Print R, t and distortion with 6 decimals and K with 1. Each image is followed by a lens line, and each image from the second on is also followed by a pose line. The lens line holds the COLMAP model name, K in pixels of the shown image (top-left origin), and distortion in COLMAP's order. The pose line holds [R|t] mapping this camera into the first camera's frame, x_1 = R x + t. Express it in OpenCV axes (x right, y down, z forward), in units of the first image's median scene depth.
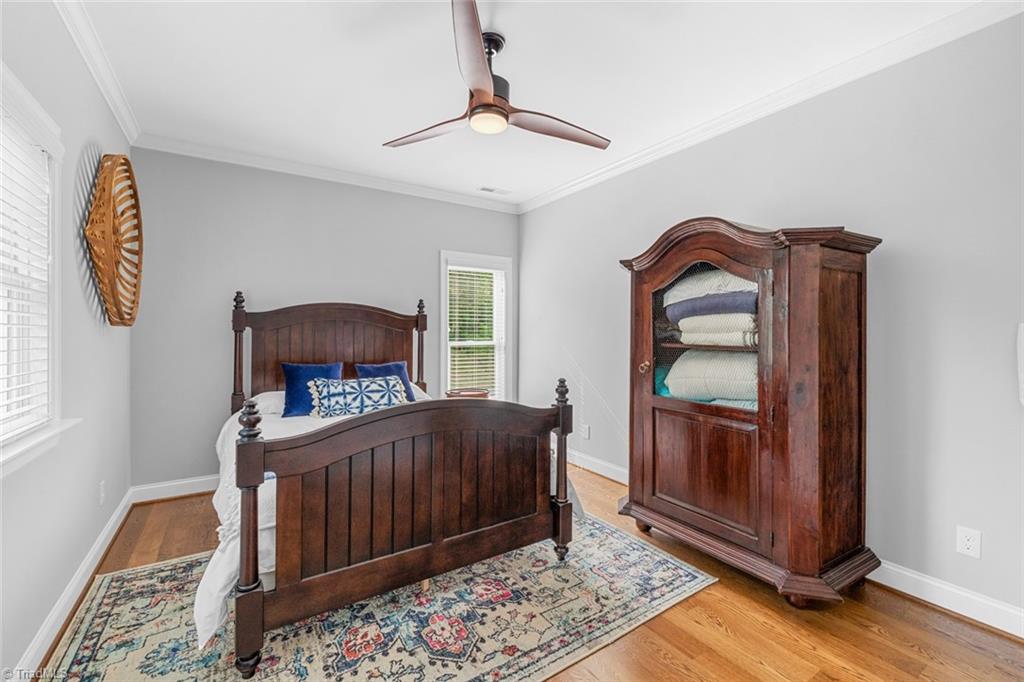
lens RADIAL K [[431.8, 0, 507.5], [0, 431.8, 332.6], [0, 0, 1]] dist [-0.002386, -0.000728]
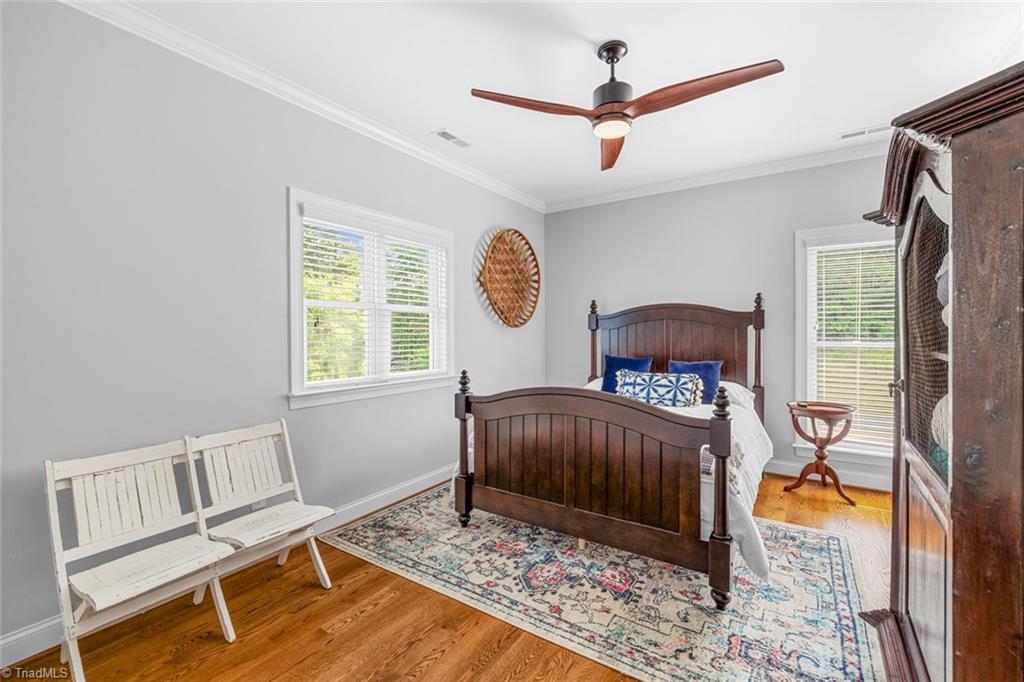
lens RADIAL K [[431.8, 0, 508.1], [0, 431.8, 335.3], [0, 0, 1]] dist [-0.002386, -0.000728]
pose [[0.396681, 0.007629, -0.917925, 0.786861], [0.003220, 0.999948, 0.009702, -0.000559], [0.917951, -0.006804, 0.396635, 0.343913]]
